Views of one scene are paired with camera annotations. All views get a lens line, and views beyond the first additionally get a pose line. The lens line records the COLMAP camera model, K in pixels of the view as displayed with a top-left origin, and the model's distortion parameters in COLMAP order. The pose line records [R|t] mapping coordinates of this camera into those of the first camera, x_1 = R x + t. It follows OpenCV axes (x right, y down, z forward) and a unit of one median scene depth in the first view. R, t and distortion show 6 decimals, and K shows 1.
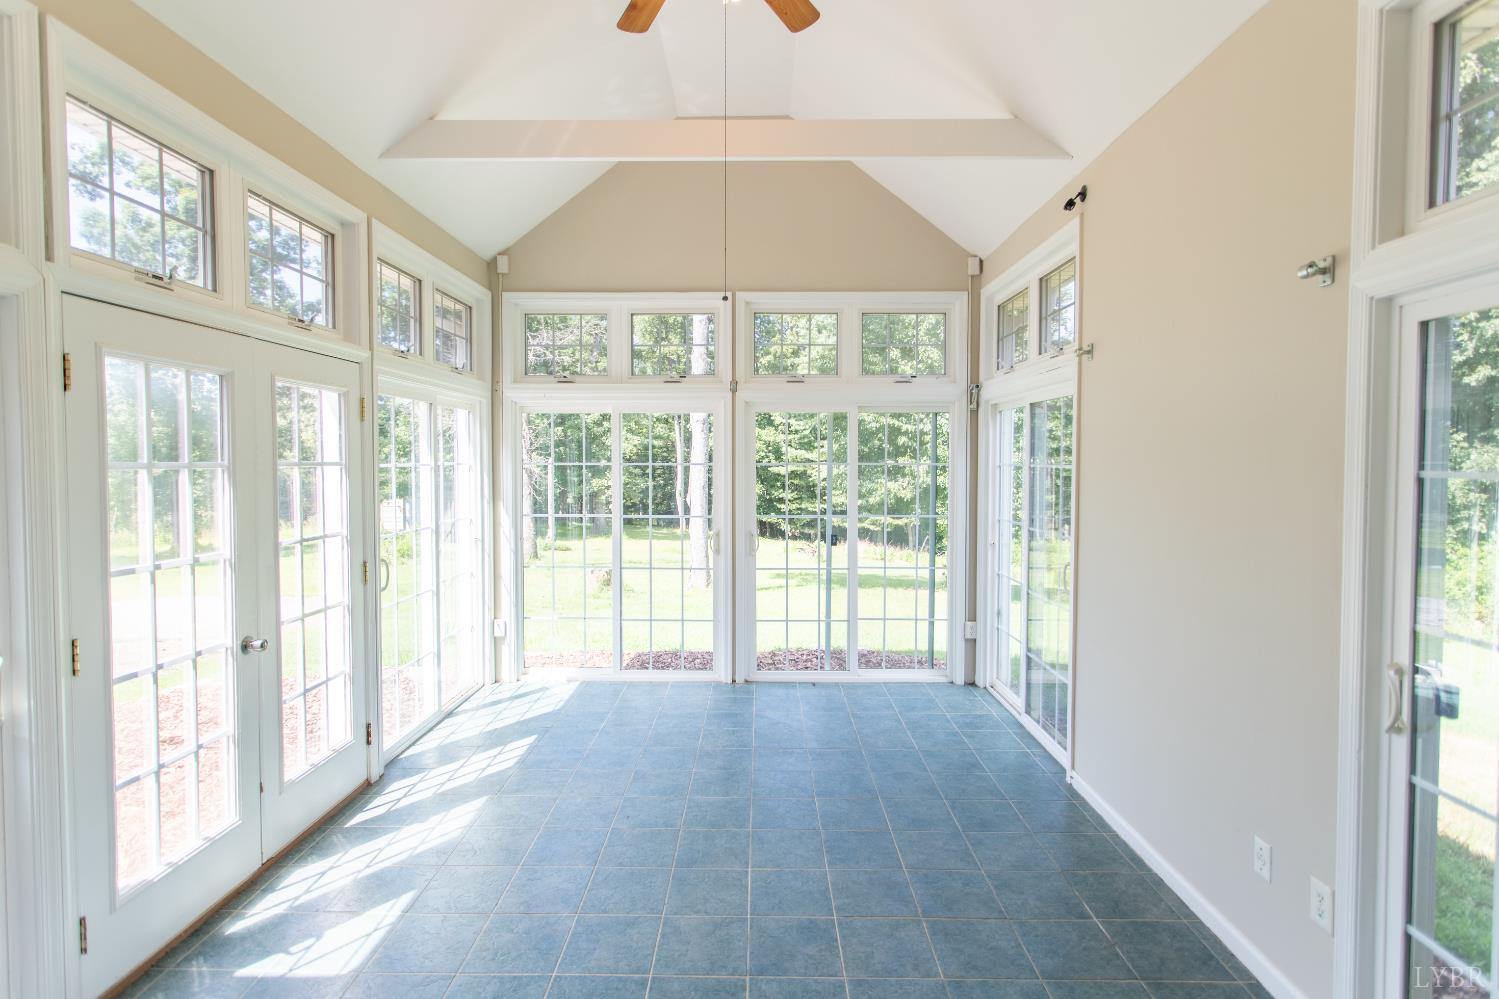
lens RADIAL K [[730.5, 0, 750.3], [0, 730.5, 491.3], [0, 0, 1]] dist [0.007232, -0.001278]
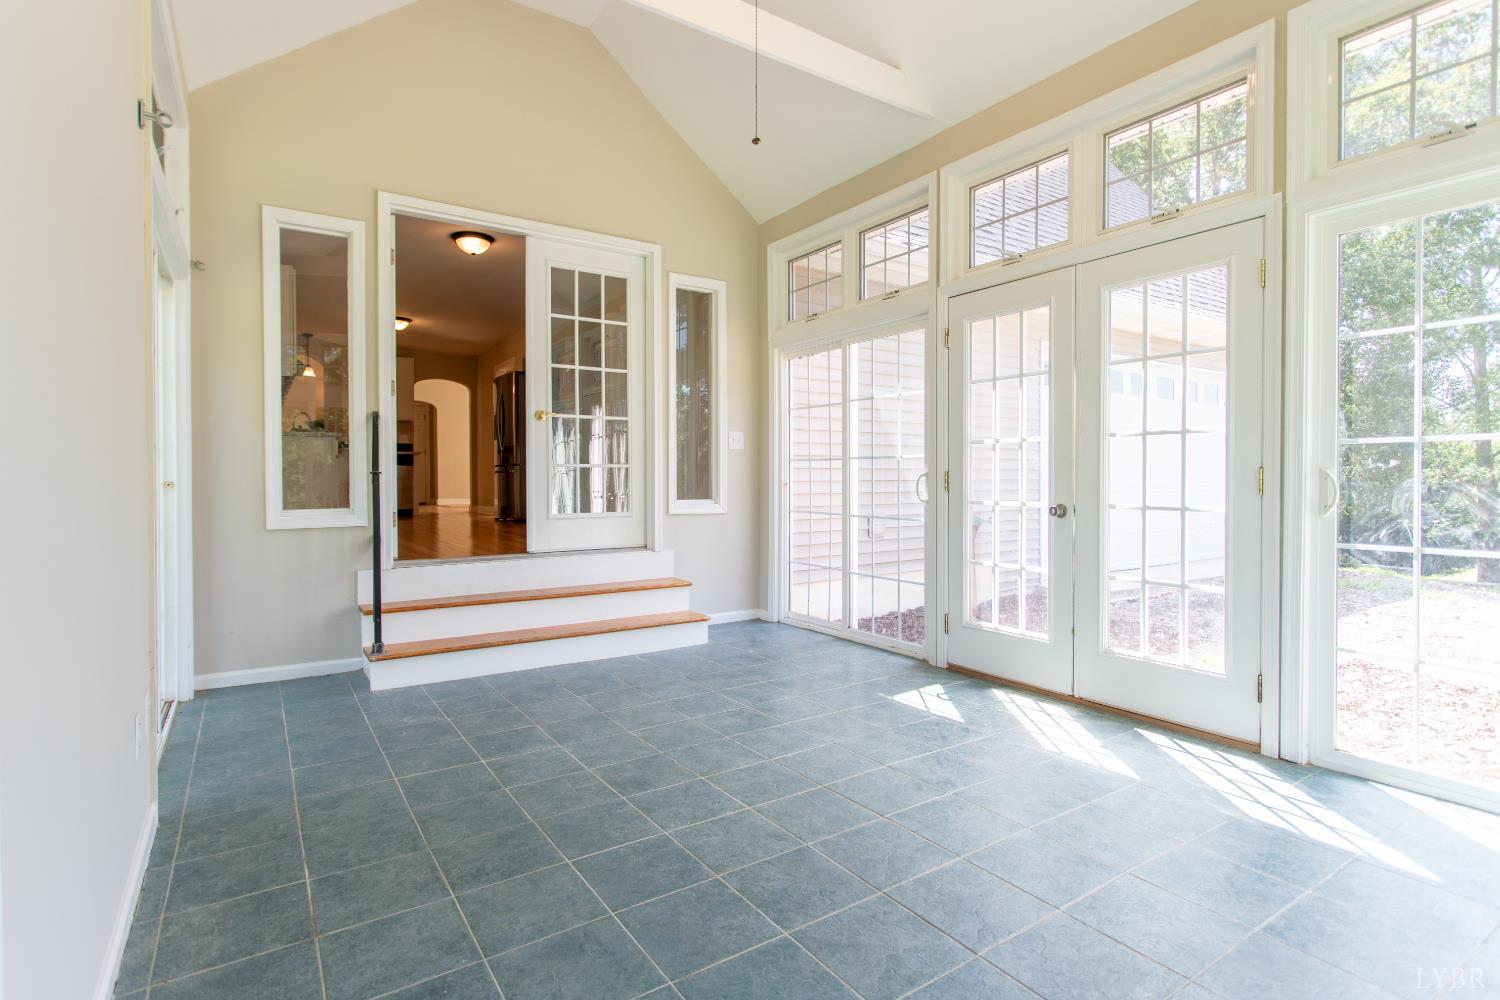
lens RADIAL K [[731.0, 0, 746.7], [0, 731.0, 490.5], [0, 0, 1]] dist [0.007232, -0.001278]
pose [[-0.818256, 0.011841, -0.574733, 0.448853], [-0.020621, 0.998540, 0.049931, 0.111961], [0.574485, 0.052708, -0.816817, 1.574093]]
